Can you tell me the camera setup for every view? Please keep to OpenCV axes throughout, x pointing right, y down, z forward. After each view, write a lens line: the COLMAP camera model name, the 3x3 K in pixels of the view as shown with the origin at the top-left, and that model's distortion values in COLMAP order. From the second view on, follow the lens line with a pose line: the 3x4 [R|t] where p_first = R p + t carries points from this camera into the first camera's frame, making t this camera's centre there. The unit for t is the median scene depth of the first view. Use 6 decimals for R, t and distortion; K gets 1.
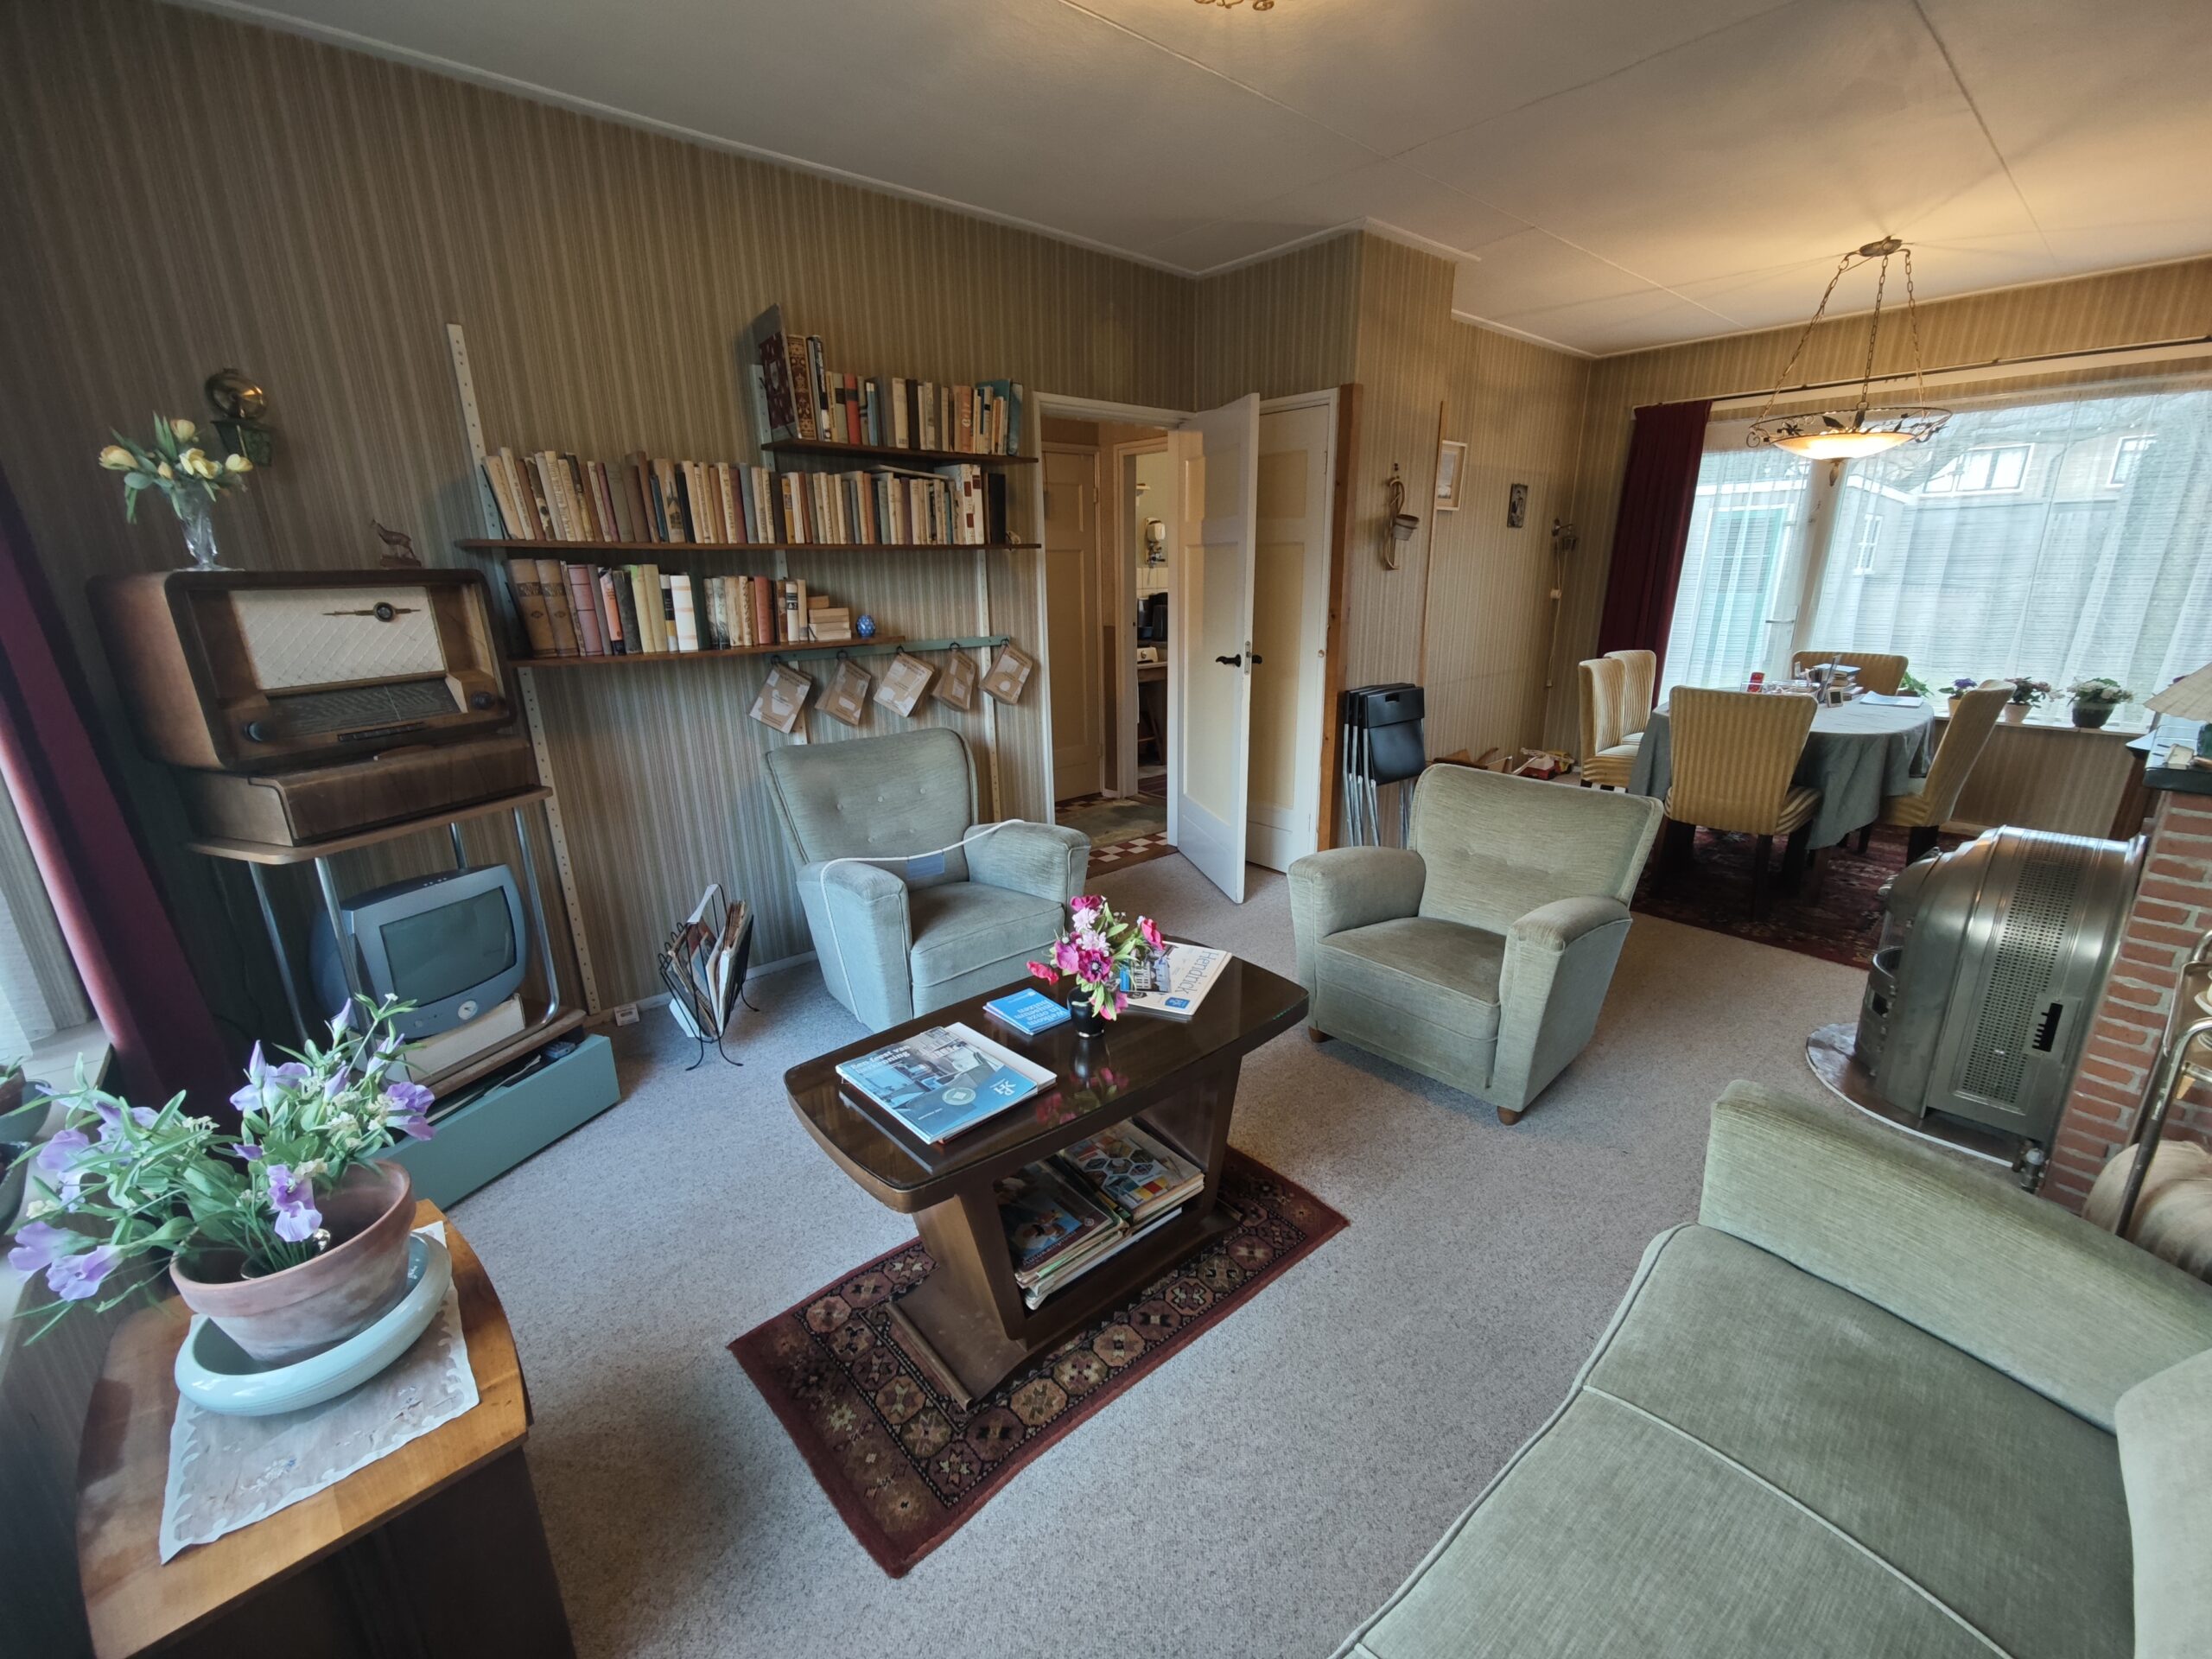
lens RADIAL K [[892.0, 0, 1112.9], [0, 892.0, 832.8], [0, 0, 1]] dist [0.000182, 0.000001]
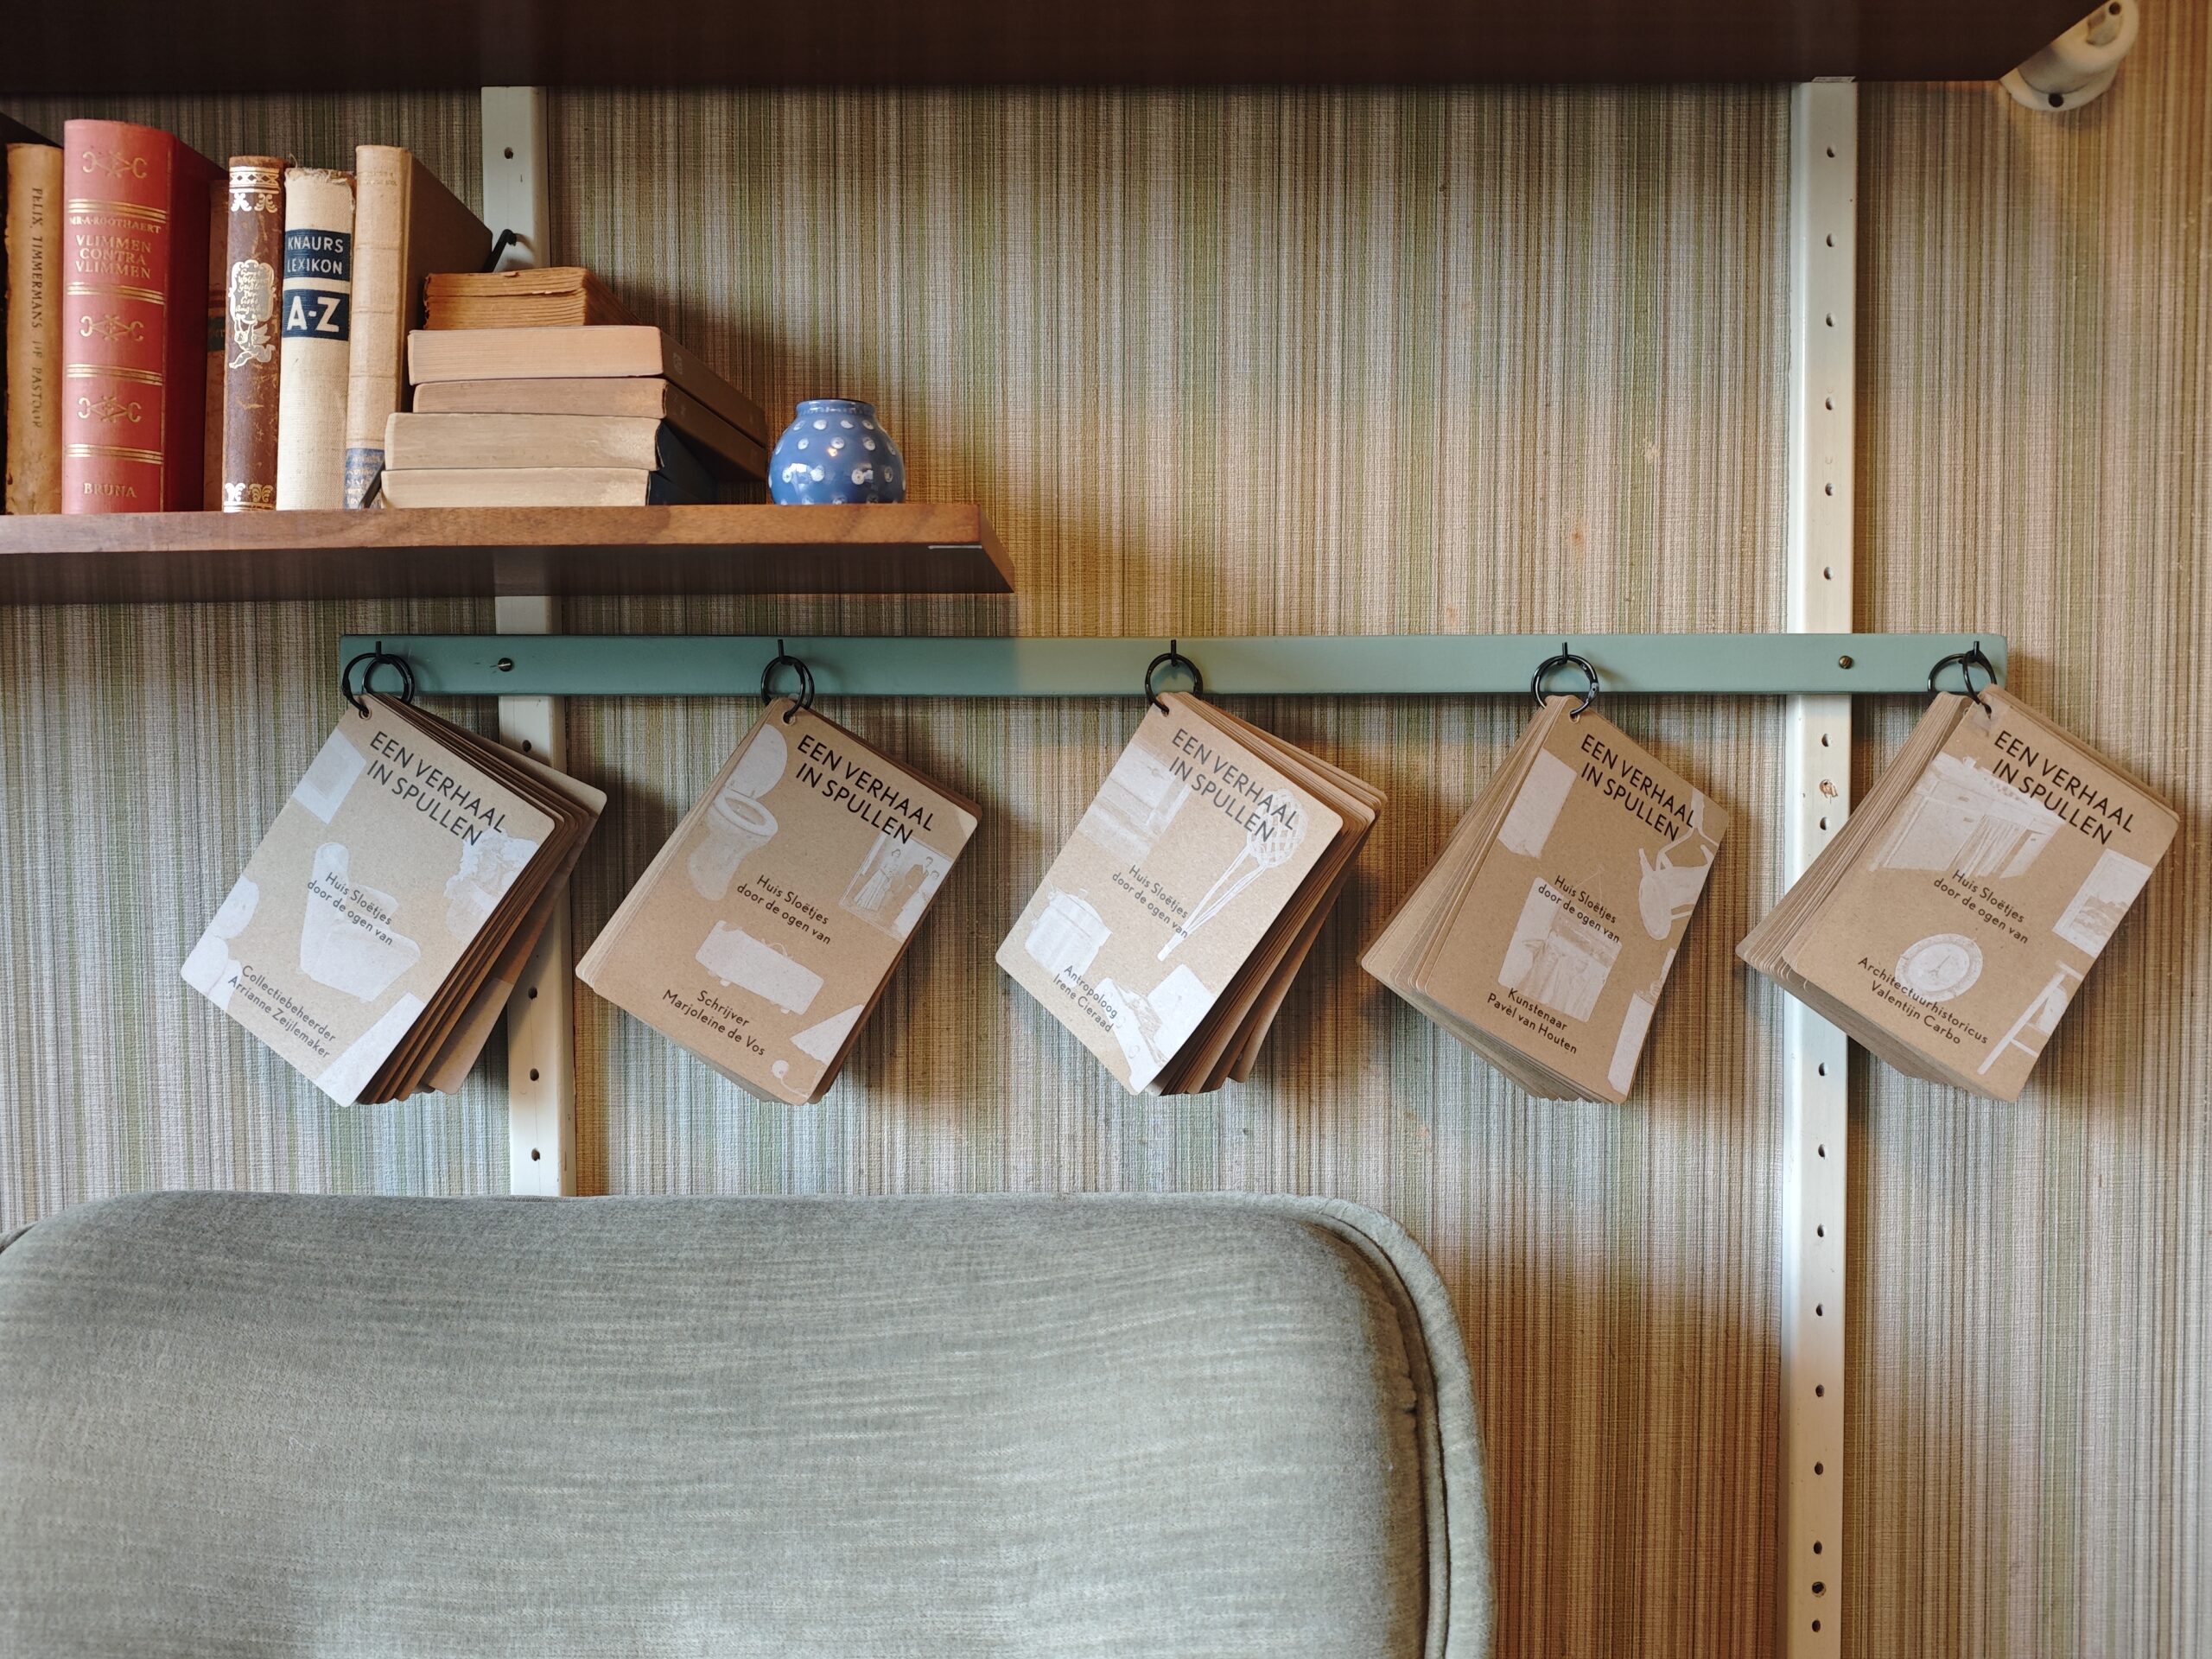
lens RADIAL K [[1484.1, 0, 1105.6], [0, 1484.1, 830.0], [0, 0, 1]] dist [-0.005868, -0.002455]
pose [[0.748693, 0.037384, -0.661862, -0.067333], [-0.193291, 0.967336, -0.164011, -0.127381], [0.634112, 0.250726, 0.731463, 0.777782]]
